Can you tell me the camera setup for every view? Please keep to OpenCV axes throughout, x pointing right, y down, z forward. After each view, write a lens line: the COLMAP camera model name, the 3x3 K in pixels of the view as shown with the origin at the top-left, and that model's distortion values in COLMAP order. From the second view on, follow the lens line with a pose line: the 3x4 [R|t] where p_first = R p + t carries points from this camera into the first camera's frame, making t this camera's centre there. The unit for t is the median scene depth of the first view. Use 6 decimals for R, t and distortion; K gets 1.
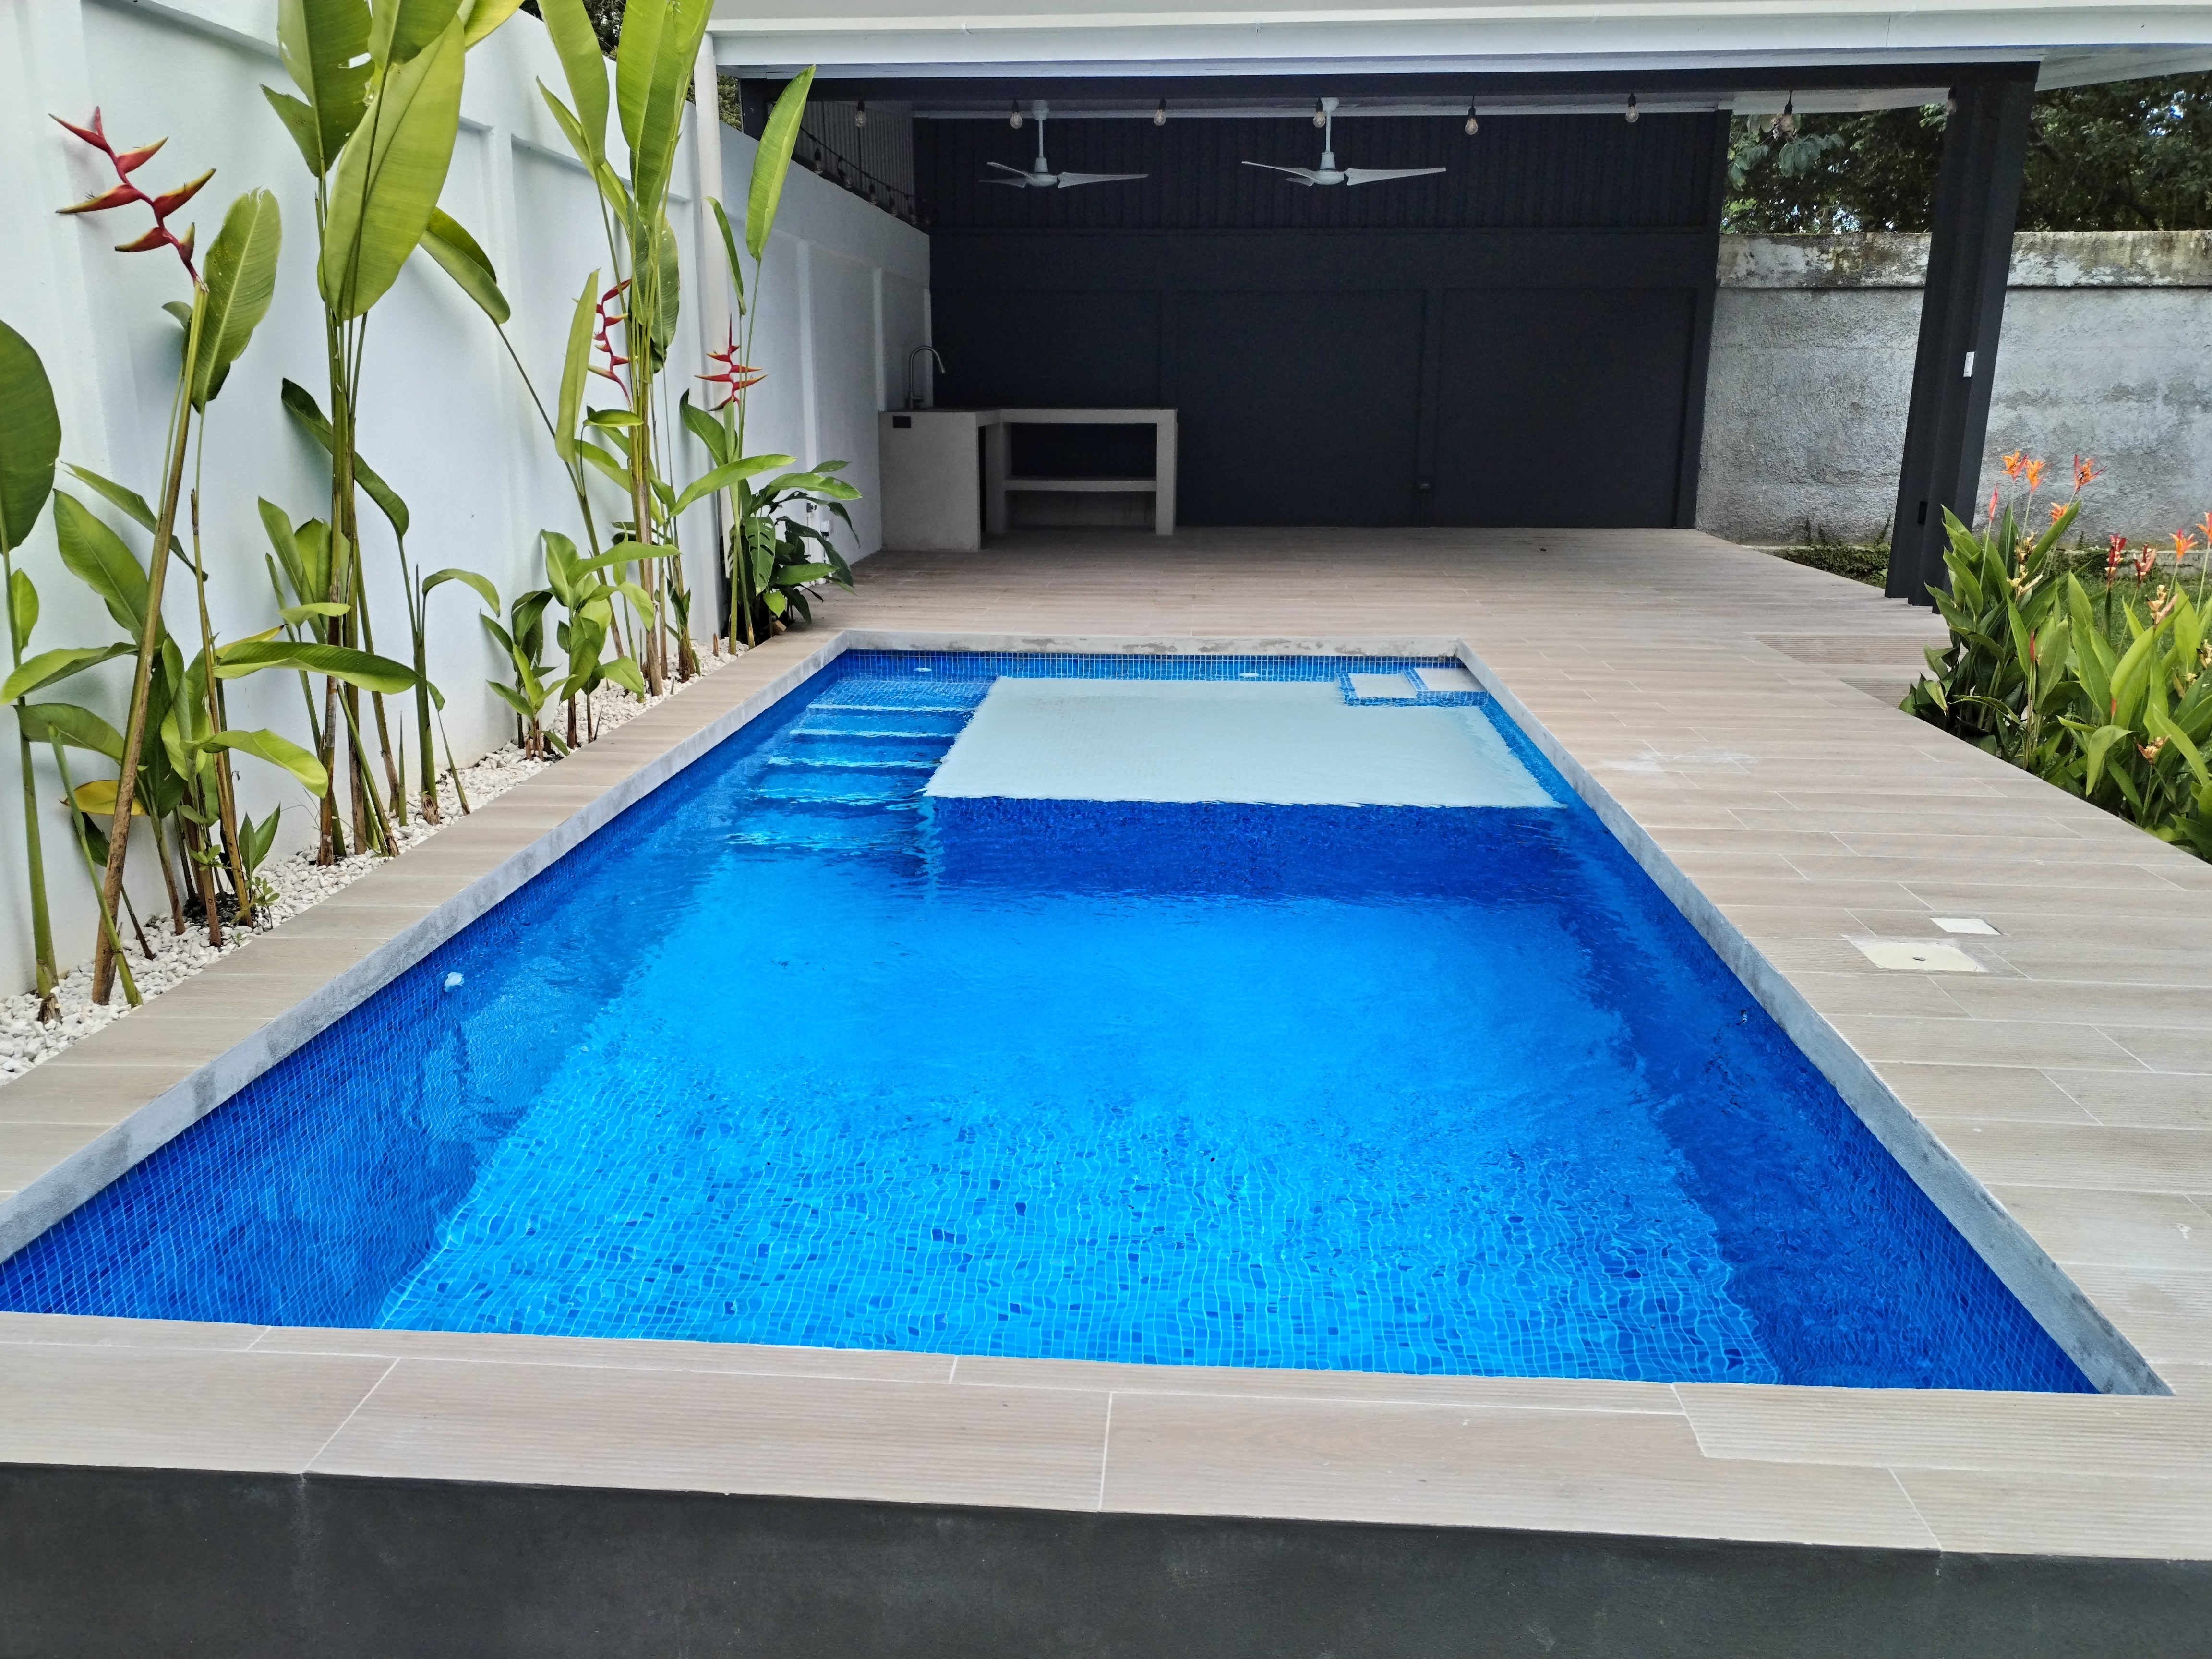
lens RADIAL K [[1649.3, 0, 1106.0], [0, 1649.3, 829.5], [0, 0, 1]] dist [0.022814, -0.003163]
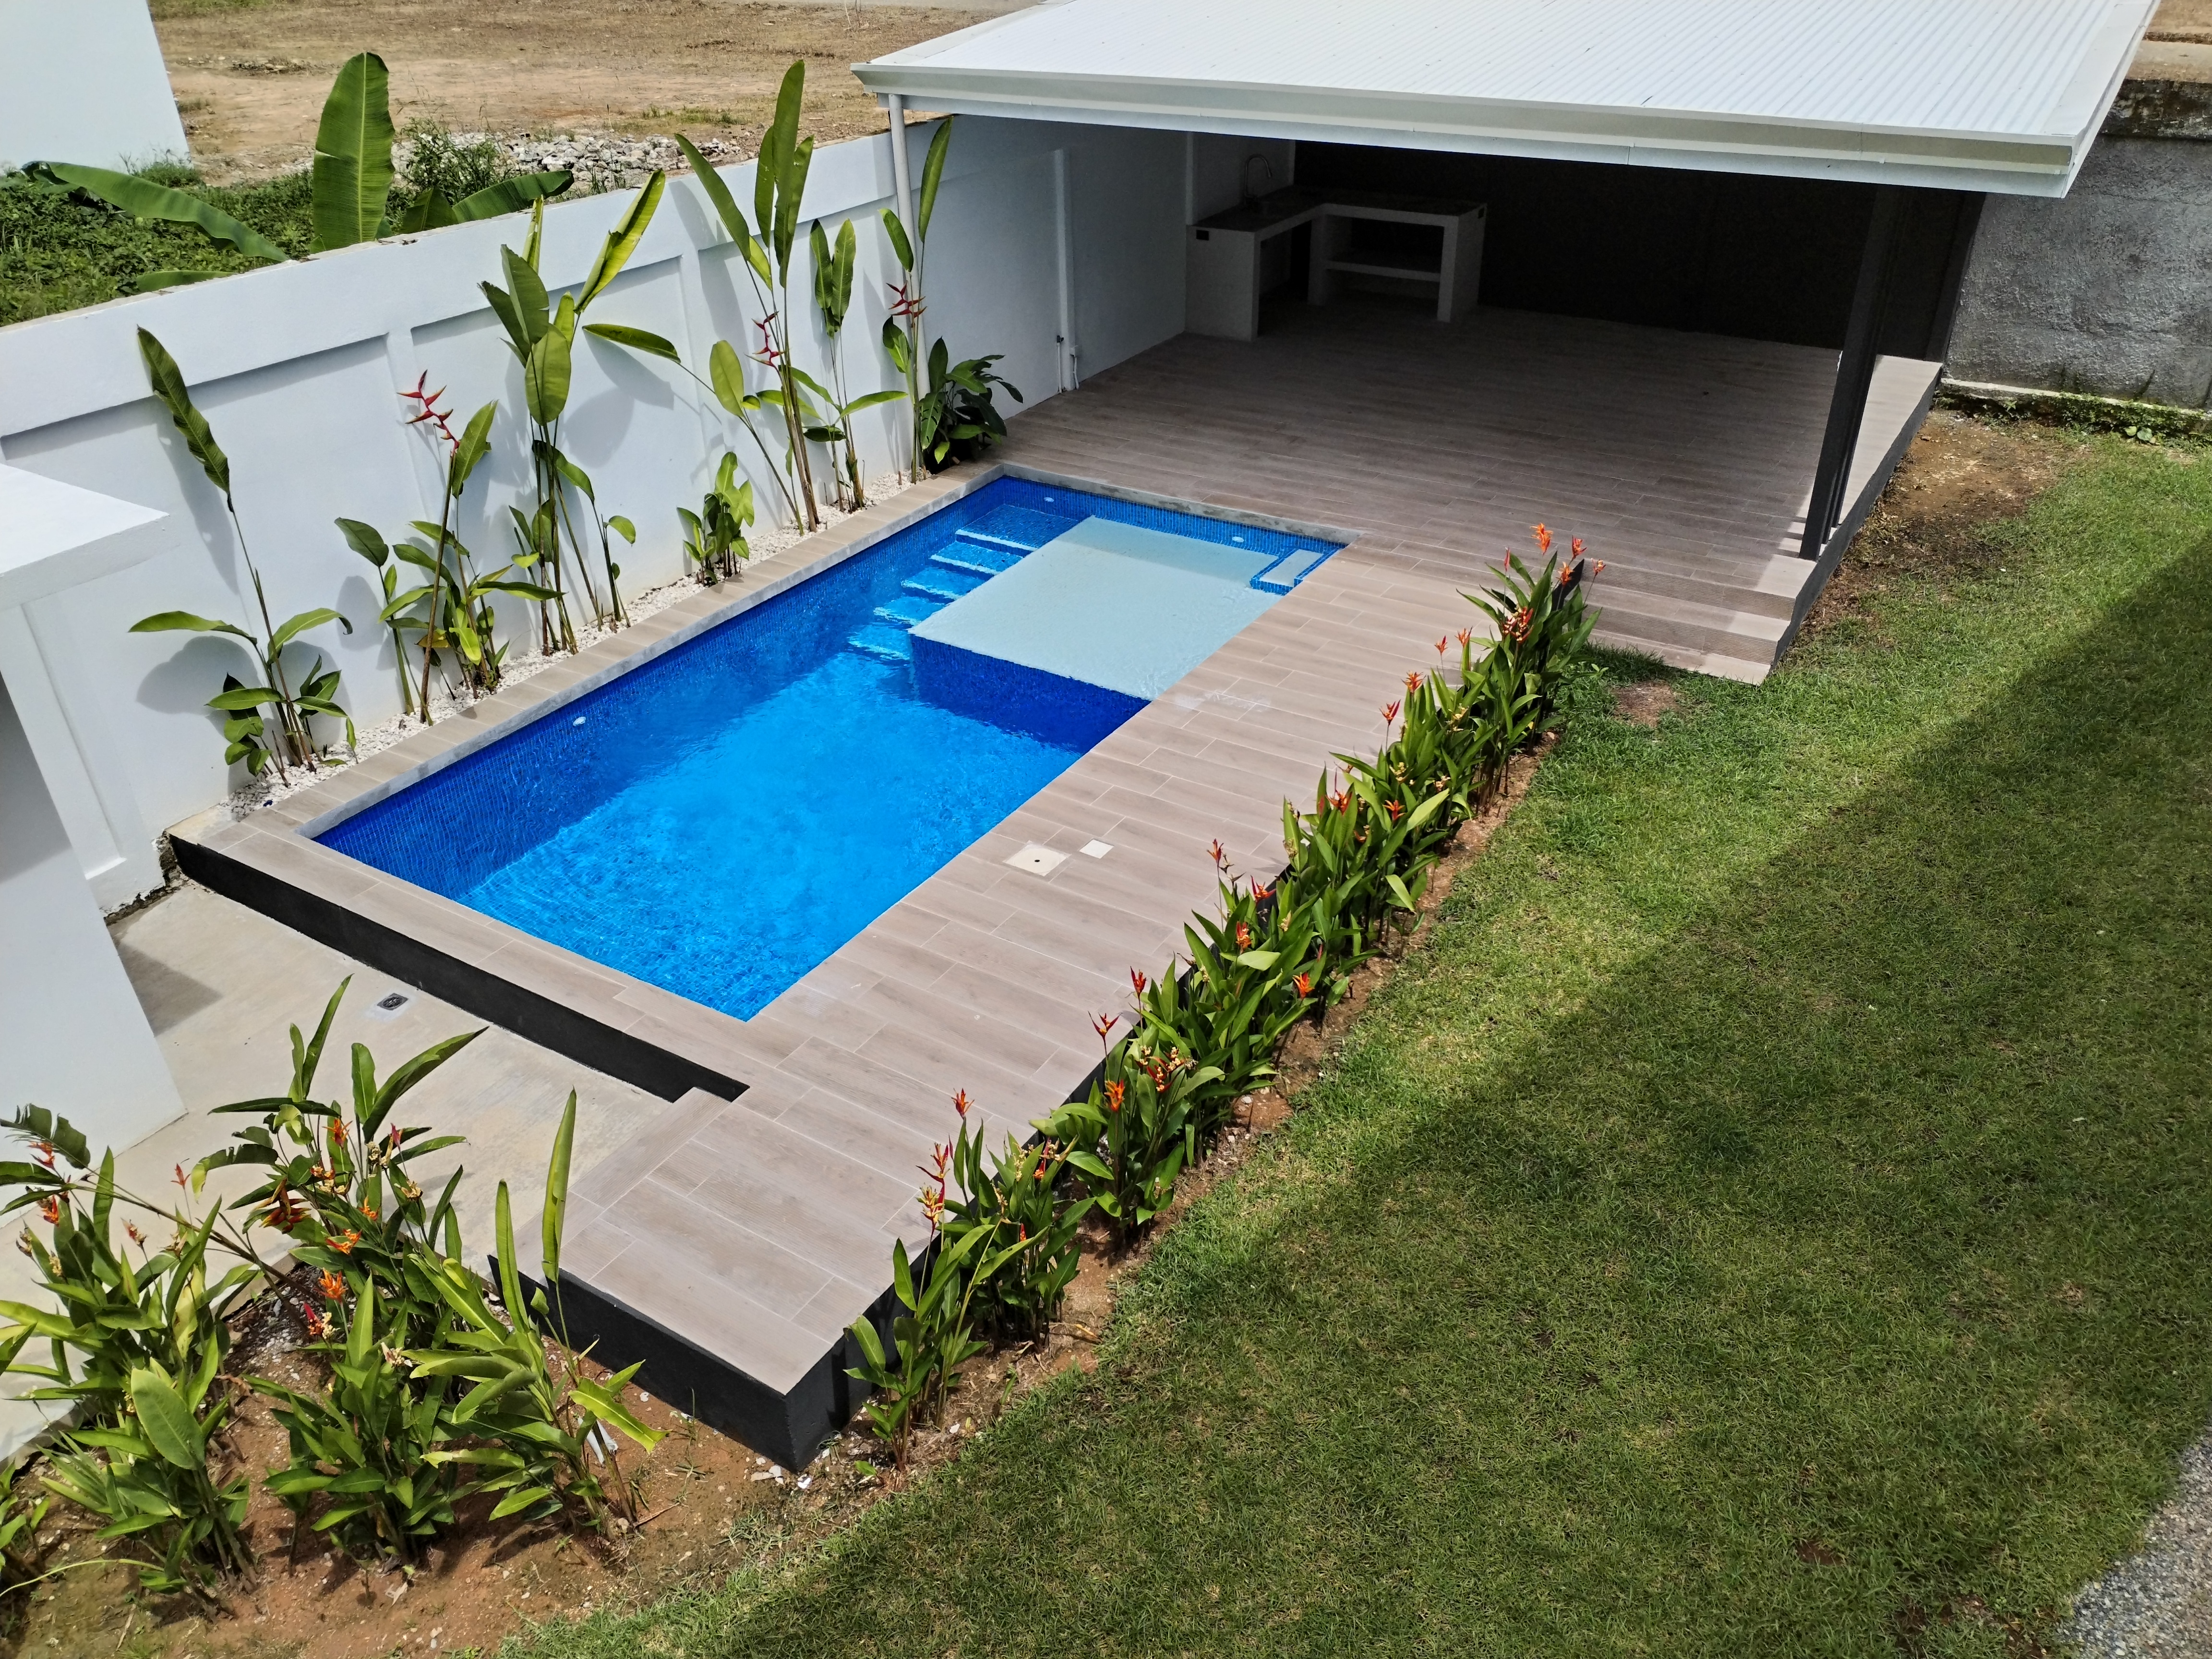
lens RADIAL K [[1649.3, 0, 1106.0], [0, 1649.3, 829.5], [0, 0, 1]] dist [0.022814, -0.003163]
pose [[0.882188, 0.230439, -0.410660, 0.642446], [-0.103902, 0.945842, 0.307549, -0.282723], [0.459291, -0.228648, 0.858354, -0.359707]]
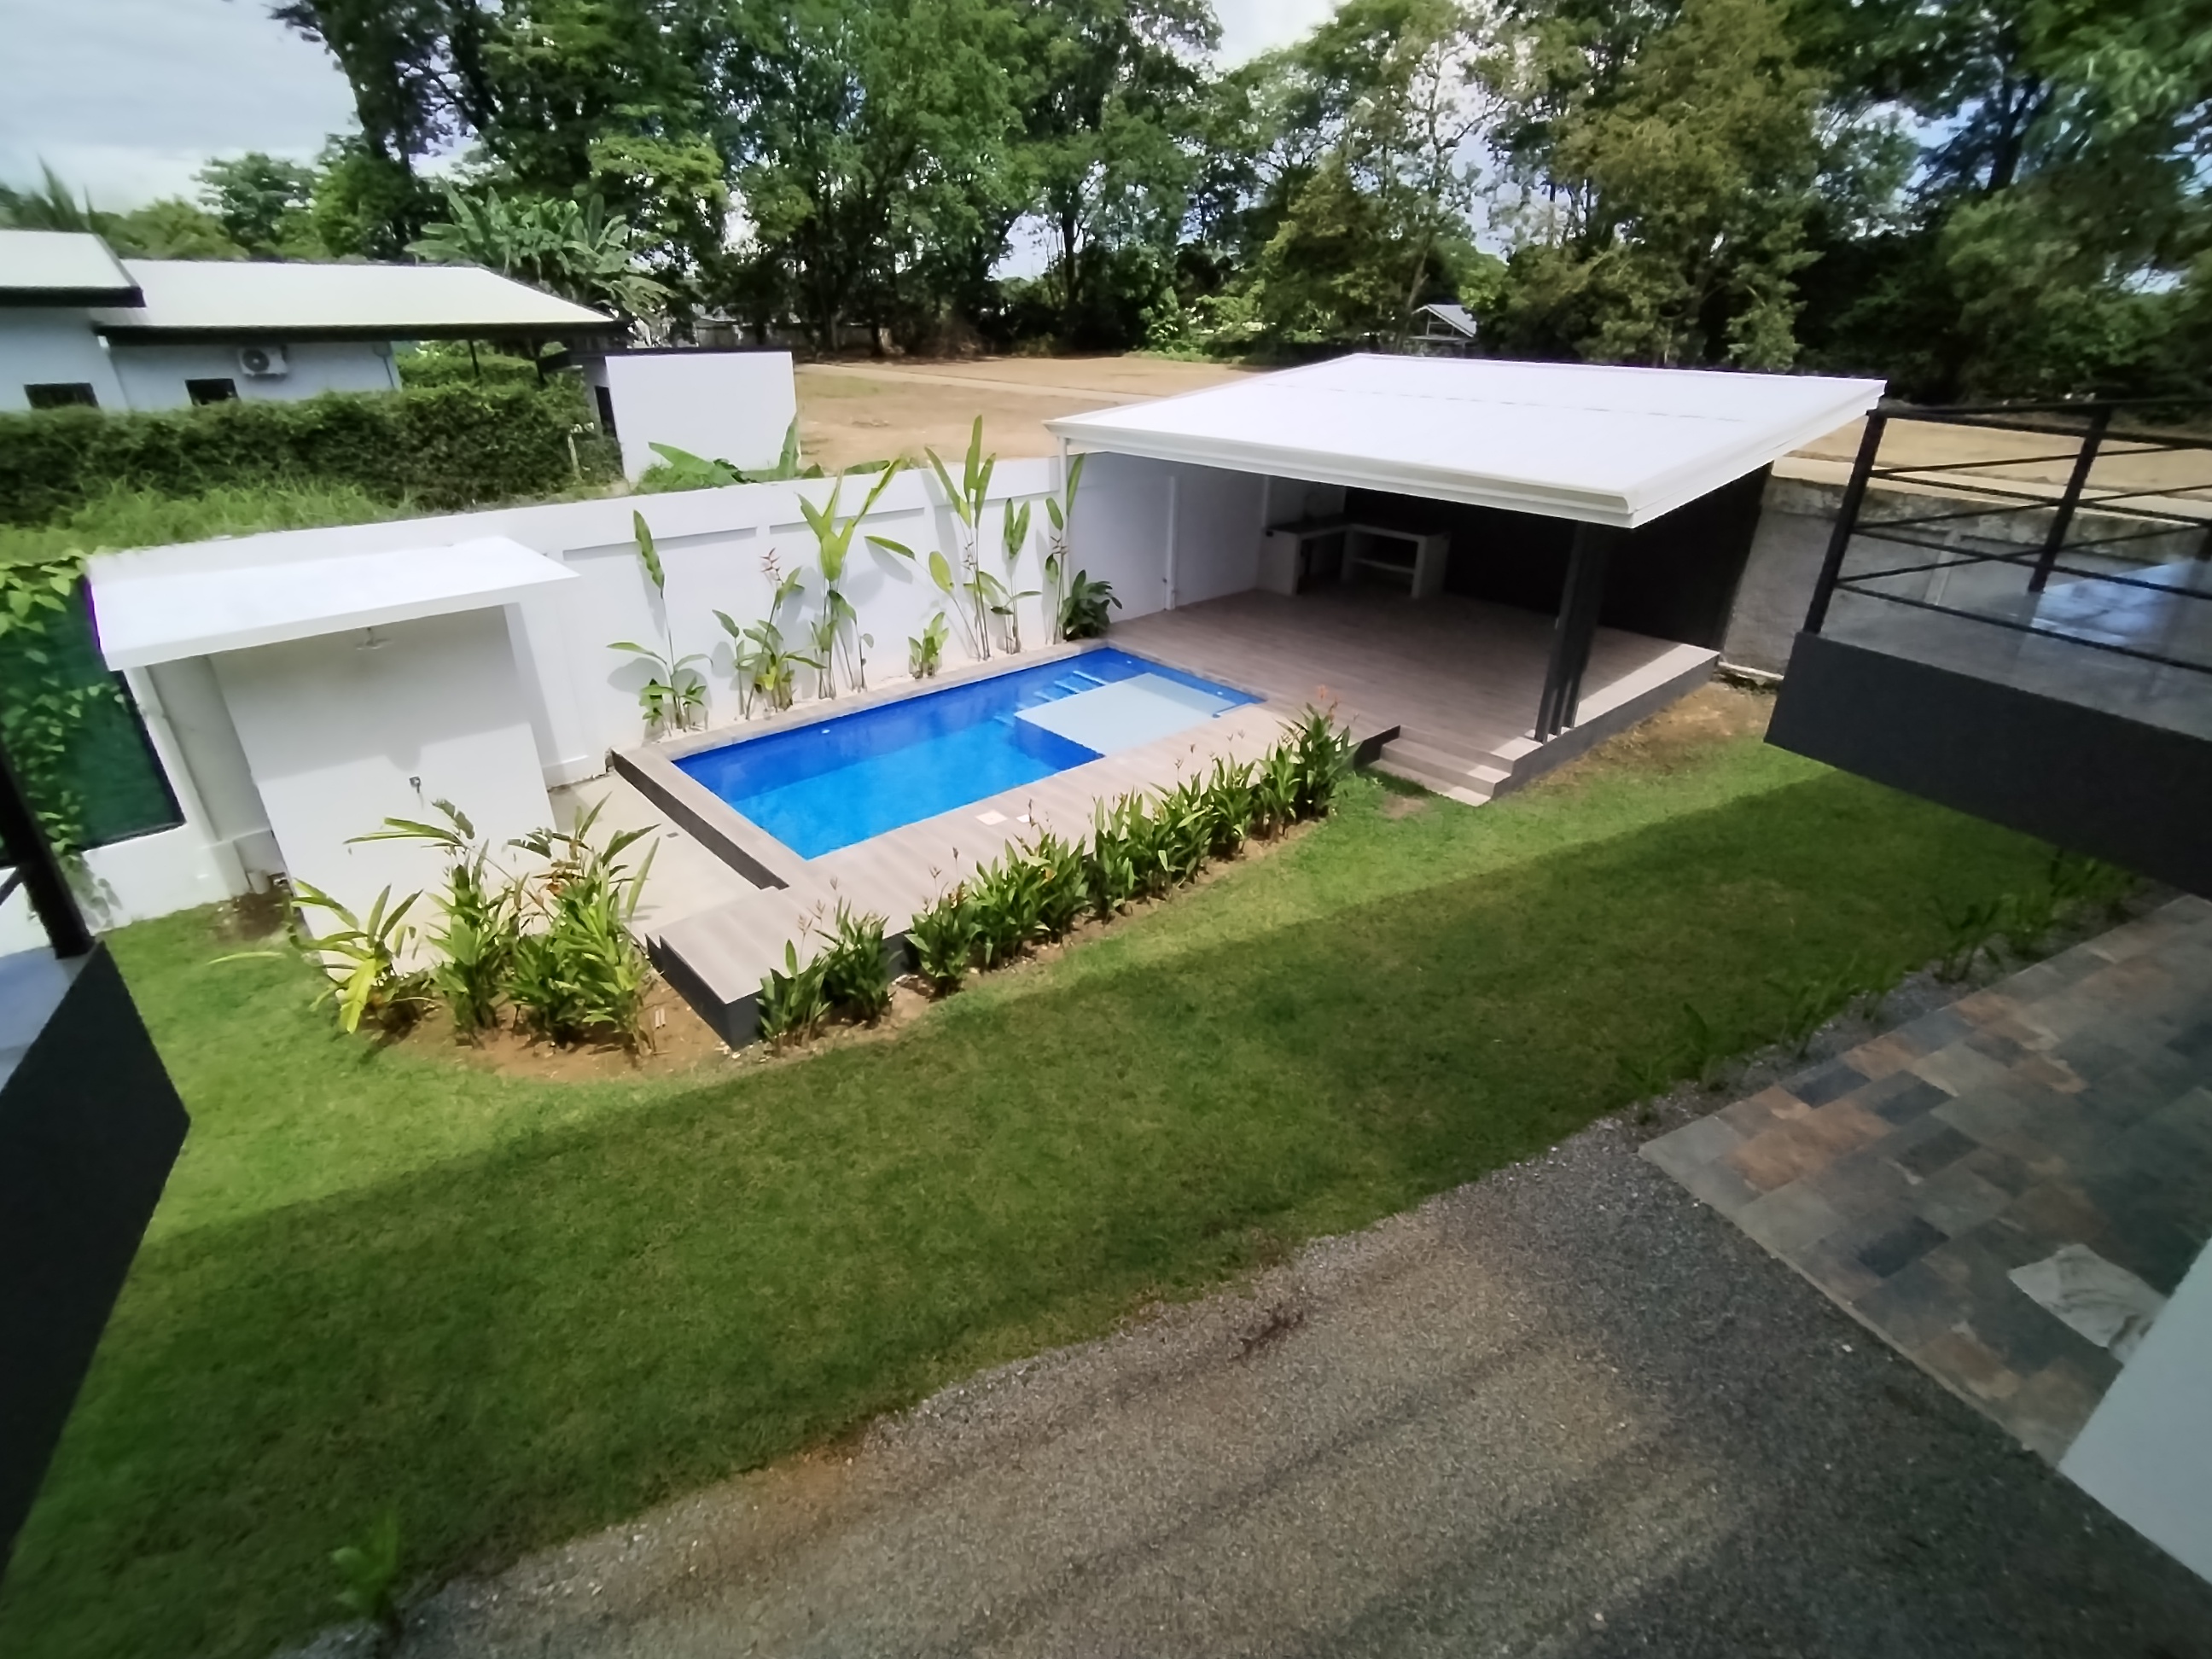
lens RADIAL K [[1054.0, 0, 1089.5], [0, 1054.0, 811.2], [0, 0, 1]] dist [-0.003264, -0.000247]
pose [[0.717061, 0.307768, -0.625382, 1.014751], [-0.192517, 0.949783, 0.246676, -0.279960], [0.669896, -0.056485, 0.740303, -0.341361]]
